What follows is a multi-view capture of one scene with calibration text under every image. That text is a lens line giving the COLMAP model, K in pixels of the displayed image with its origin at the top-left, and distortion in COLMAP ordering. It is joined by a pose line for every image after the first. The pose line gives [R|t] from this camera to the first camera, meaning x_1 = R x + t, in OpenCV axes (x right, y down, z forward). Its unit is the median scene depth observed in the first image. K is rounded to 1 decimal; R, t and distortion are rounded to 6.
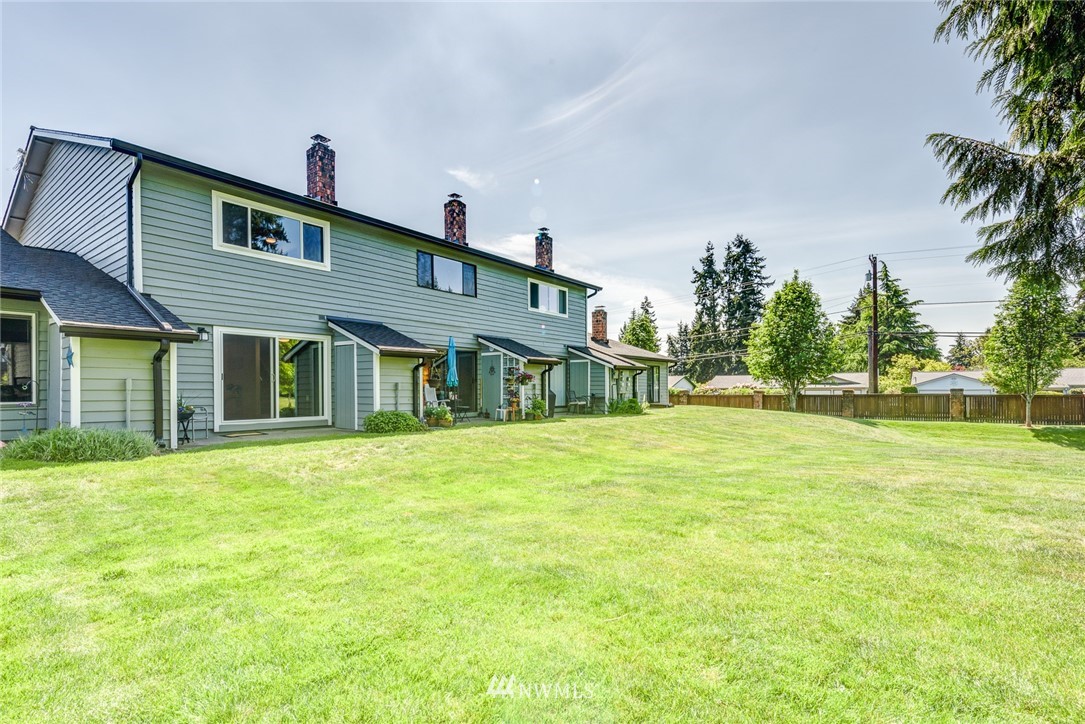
lens RADIAL K [[531.8, 0, 542.8], [0, 531.8, 395.1], [0, 0, 1]] dist [0.000158, -0.000068]
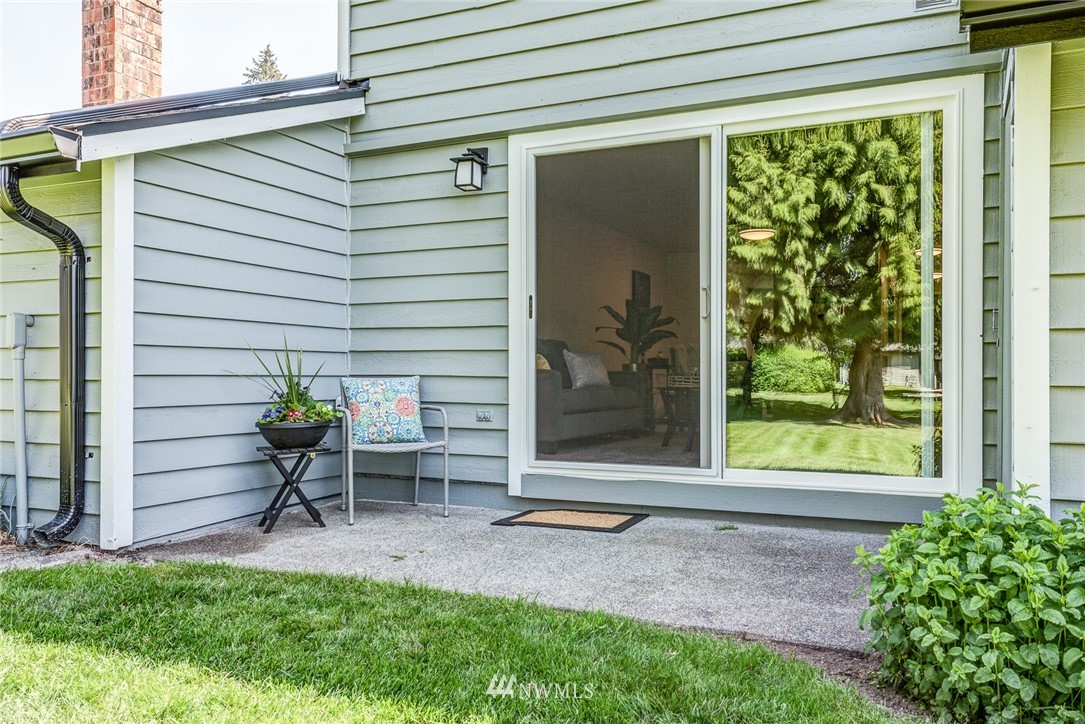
lens RADIAL K [[772.6, 0, 542.7], [0, 772.6, 366.4], [0, 0, 1]] dist [0.000214, 0.000006]
pose [[0.162862, -0.001361, -0.986648, -0.174920], [-0.009284, 0.999953, -0.002912, -0.000888], [0.986605, 0.009635, 0.162841, 0.868652]]
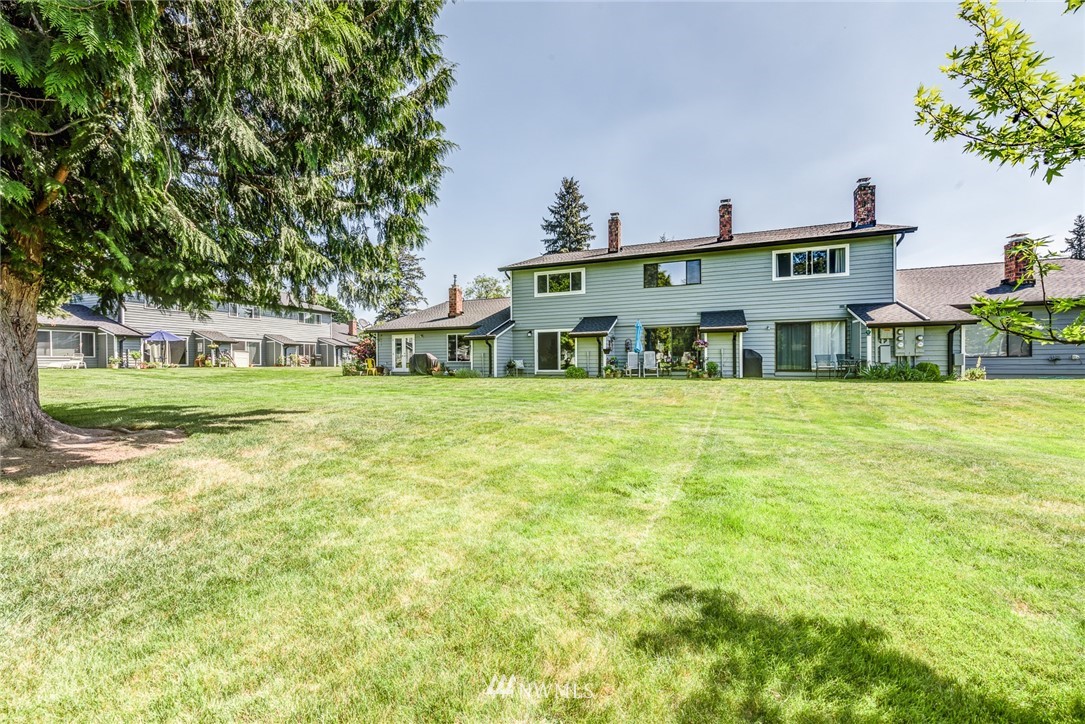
lens RADIAL K [[410.4, 0, 545.6], [0, 410.4, 371.0], [0, 0, 1]] dist [0.000872, -0.003900]
pose [[0.264375, 0.029605, -0.963965, 1.072750], [0.004025, 0.999486, 0.031800, -0.003464], [0.964412, -0.012287, 0.264120, 0.513035]]
